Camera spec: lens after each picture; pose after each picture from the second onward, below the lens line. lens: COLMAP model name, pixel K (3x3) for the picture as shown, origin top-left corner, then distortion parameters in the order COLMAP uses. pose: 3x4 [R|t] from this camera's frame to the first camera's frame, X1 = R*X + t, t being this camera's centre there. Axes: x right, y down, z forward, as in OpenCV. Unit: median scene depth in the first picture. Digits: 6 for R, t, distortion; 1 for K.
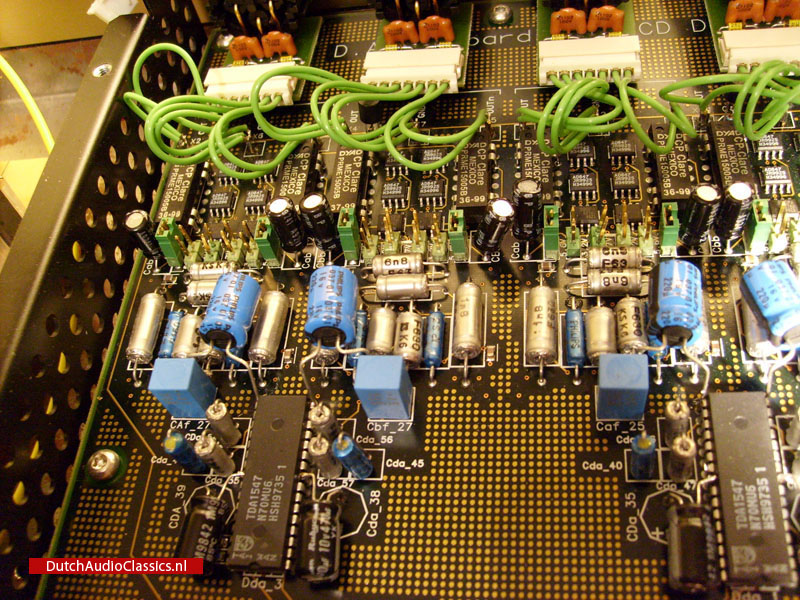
lens RADIAL K [[830.1, 0, 403.2], [0, 830.1, 317.5], [0, 0, 1]] dist [-0.186051, 0.127569]
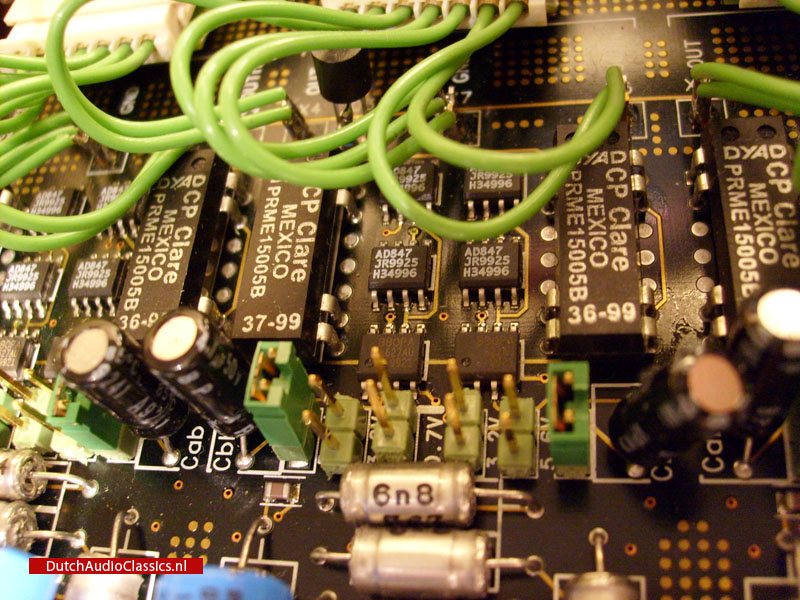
lens RADIAL K [[830.1, 0, 403.2], [0, 830.1, 317.5], [0, 0, 1]] dist [-0.186051, 0.127569]
pose [[0.999373, -0.010072, -0.033954, 0.004622], [0.012749, 0.996749, 0.079561, -0.162666], [0.033042, -0.079944, 0.996252, 0.585264]]
